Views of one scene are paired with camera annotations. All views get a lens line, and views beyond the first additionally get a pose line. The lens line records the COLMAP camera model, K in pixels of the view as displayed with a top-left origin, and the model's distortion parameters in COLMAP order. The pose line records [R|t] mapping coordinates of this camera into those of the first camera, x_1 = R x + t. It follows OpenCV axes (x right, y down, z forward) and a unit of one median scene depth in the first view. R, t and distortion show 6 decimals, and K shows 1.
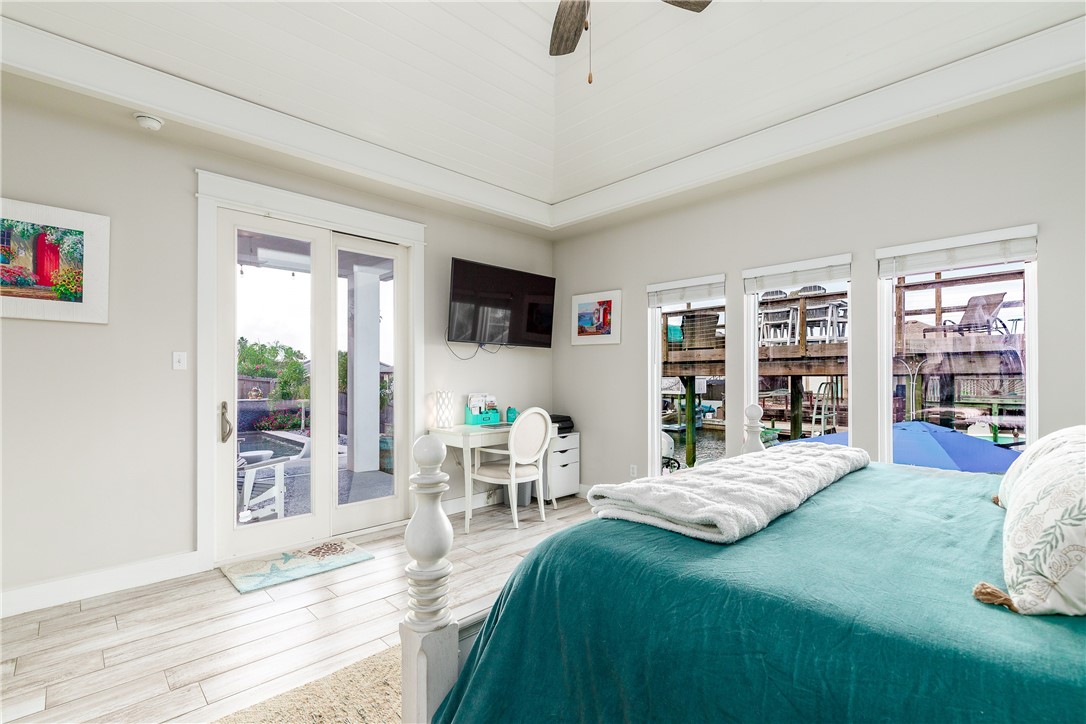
lens RADIAL K [[496.6, 0, 541.0], [0, 496.6, 368.4], [0, 0, 1]] dist [0.008162, -0.000746]
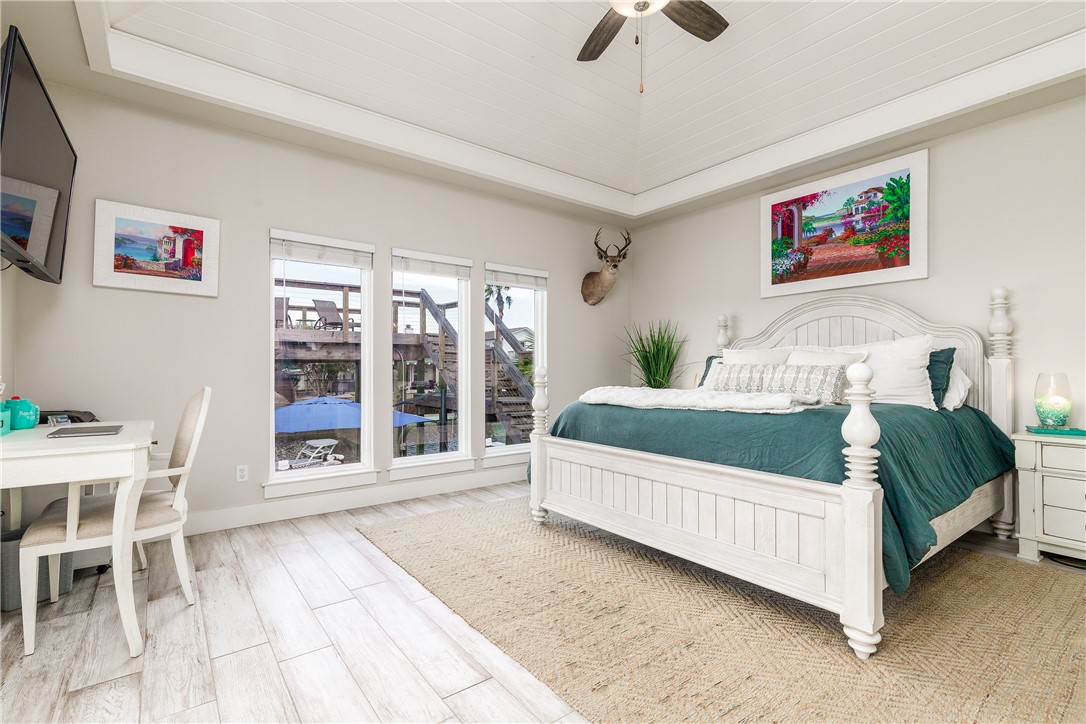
lens RADIAL K [[496.6, 0, 542.0], [0, 496.6, 359.8], [0, 0, 1]] dist [0.008162, -0.000746]
pose [[0.114635, 0.020315, 0.993200, -0.468664], [-0.017099, 0.999683, -0.018474, 0.041950], [-0.993261, -0.014864, 0.114946, 0.451814]]
